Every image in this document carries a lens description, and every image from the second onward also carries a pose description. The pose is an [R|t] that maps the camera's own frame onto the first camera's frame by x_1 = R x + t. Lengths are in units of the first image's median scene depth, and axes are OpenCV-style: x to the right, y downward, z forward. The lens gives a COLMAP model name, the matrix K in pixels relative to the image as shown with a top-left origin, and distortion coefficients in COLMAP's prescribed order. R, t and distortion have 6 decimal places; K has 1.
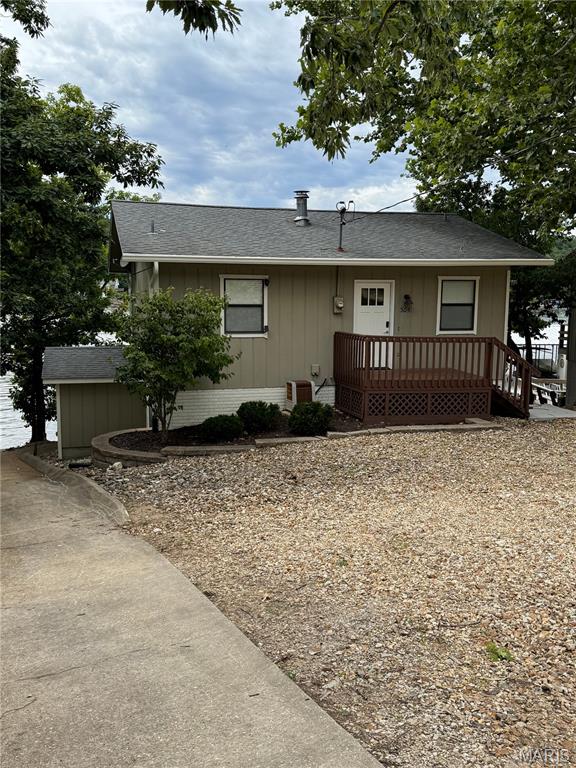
lens RADIAL K [[693.8, 0, 288.0], [0, 693.8, 384.0], [0, 0, 1]] dist [0.095787, -0.001771]
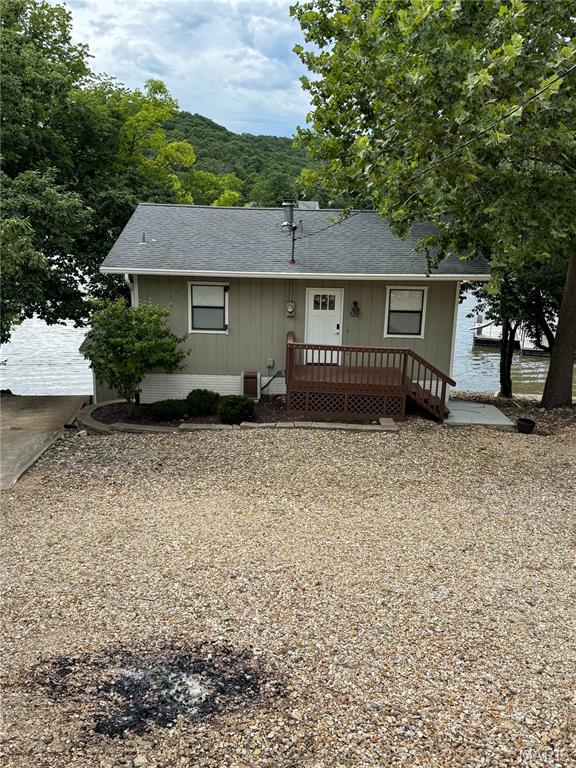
lens RADIAL K [[693.8, 0, 288.0], [0, 693.8, 384.0], [0, 0, 1]] dist [0.095787, -0.001771]
pose [[0.959535, 0.084211, -0.268703, 0.381675], [-0.055515, 0.992080, 0.112675, -0.117248], [0.276063, -0.093198, 0.956610, -0.120007]]
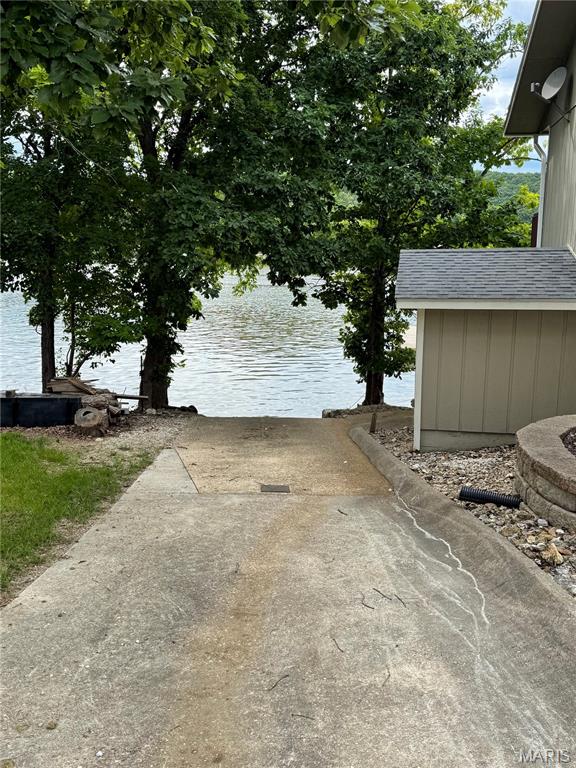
lens RADIAL K [[693.8, 0, 288.0], [0, 693.8, 384.0], [0, 0, 1]] dist [0.095787, -0.001771]
pose [[0.896881, 0.075035, -0.435861, -0.203195], [-0.049950, 0.996383, 0.068748, 0.027430], [0.439443, -0.039887, 0.897385, 0.527406]]
